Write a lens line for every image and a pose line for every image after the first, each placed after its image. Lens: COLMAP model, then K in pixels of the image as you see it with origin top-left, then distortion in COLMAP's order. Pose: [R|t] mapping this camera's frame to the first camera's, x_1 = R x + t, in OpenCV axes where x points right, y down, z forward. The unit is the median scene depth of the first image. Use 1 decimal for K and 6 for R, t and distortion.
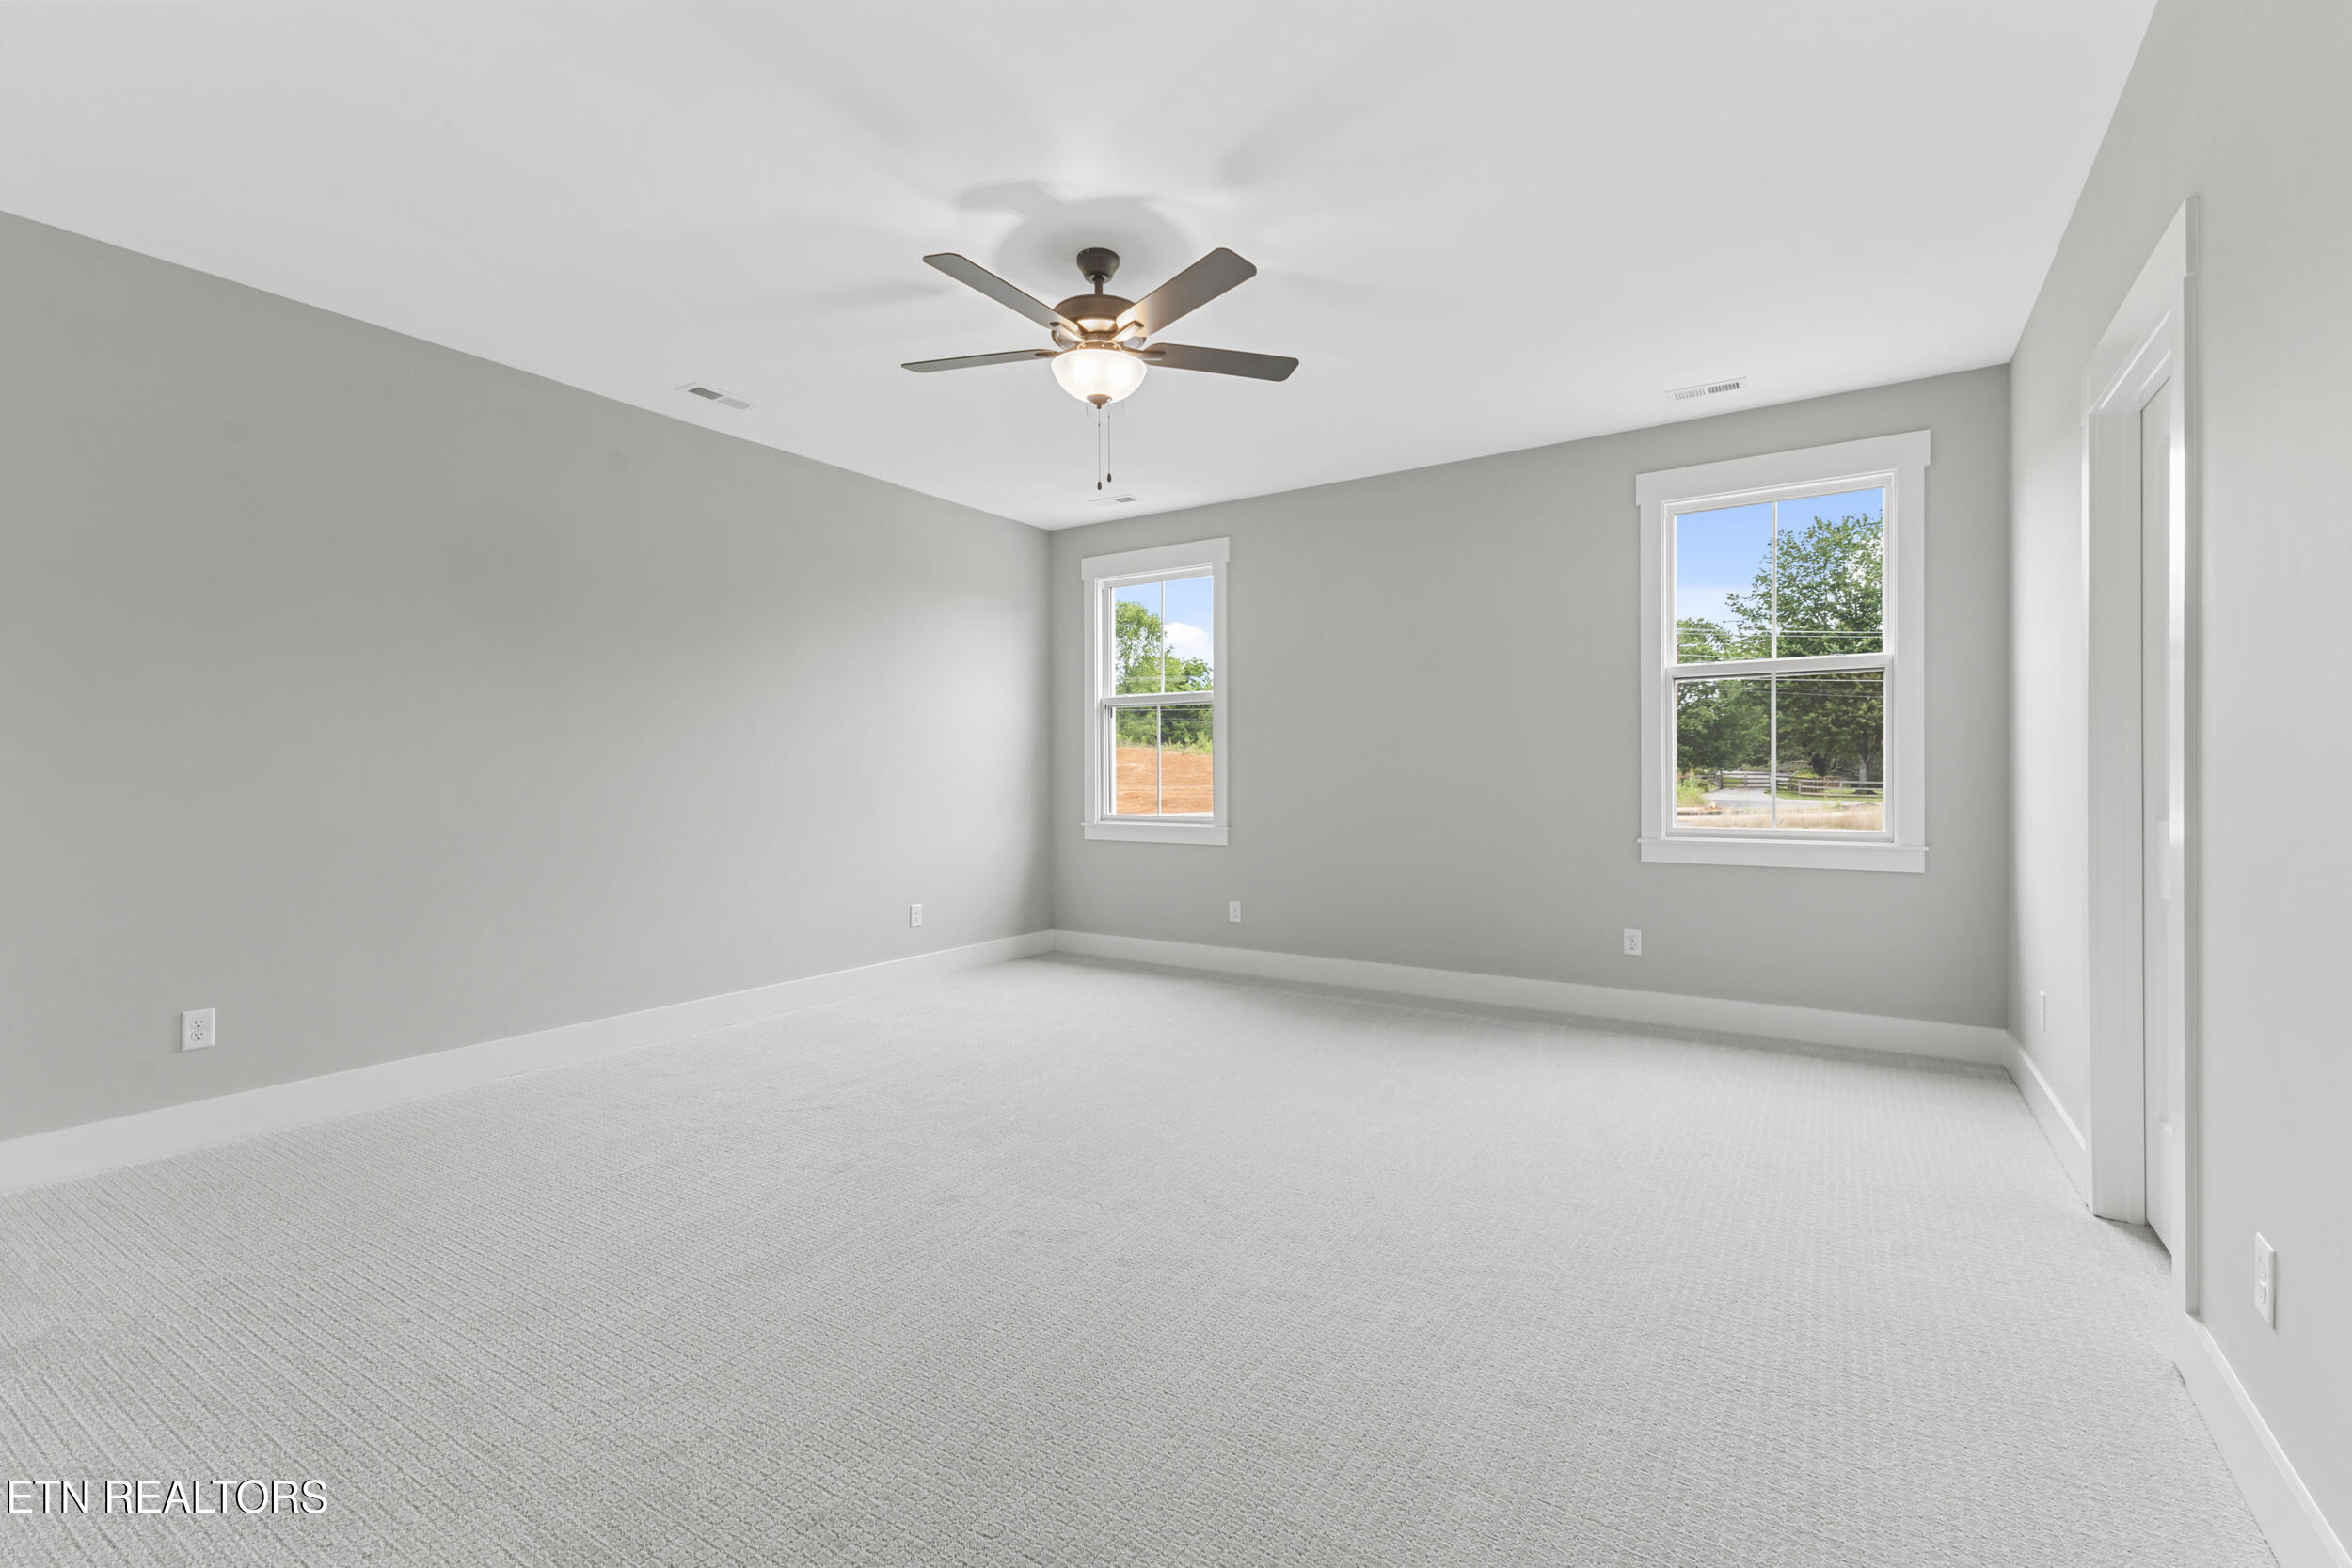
lens RADIAL K [[1025.8, 0, 1196.5], [0, 1025.8, 780.4], [0, 0, 1]] dist [0.008909, -0.003179]
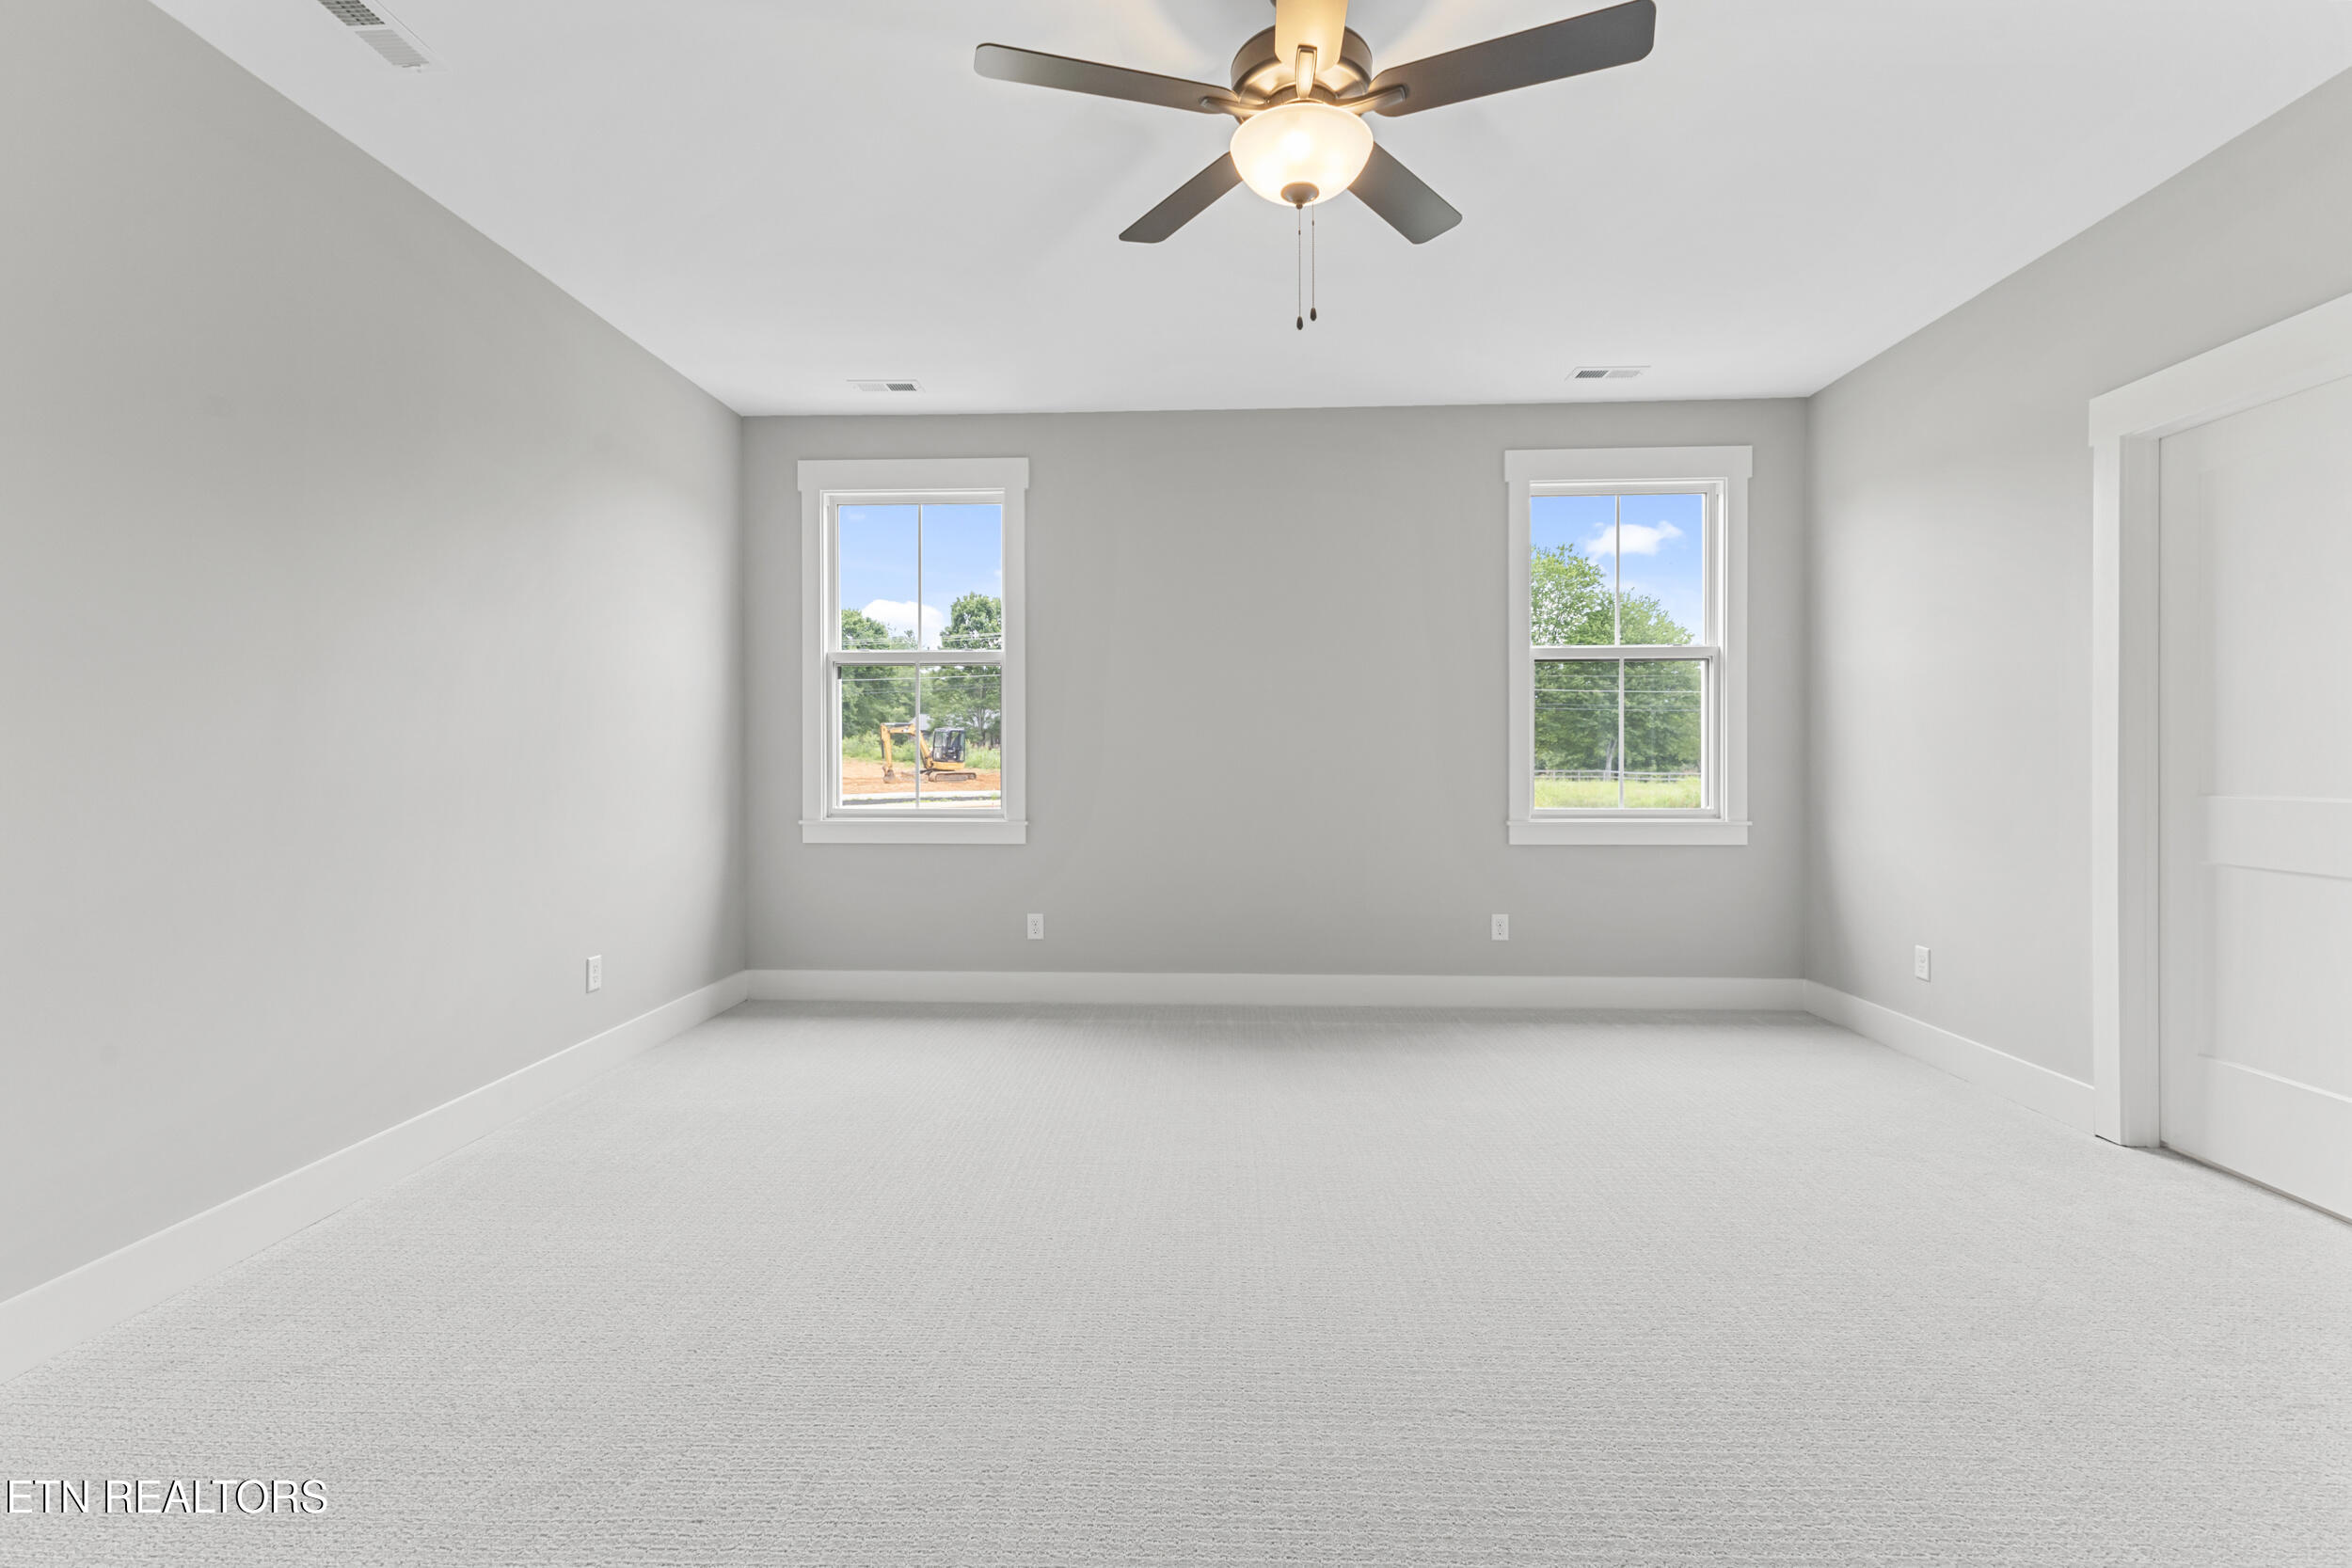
lens RADIAL K [[1025.8, 0, 1163.8], [0, 1025.8, 768.8], [0, 0, 1]] dist [0.008909, -0.003179]
pose [[0.864970, -0.005376, 0.501795, -0.327394], [0.001863, 0.999970, 0.007502, -0.001604], [-0.501821, -0.005554, 0.864954, 0.299796]]
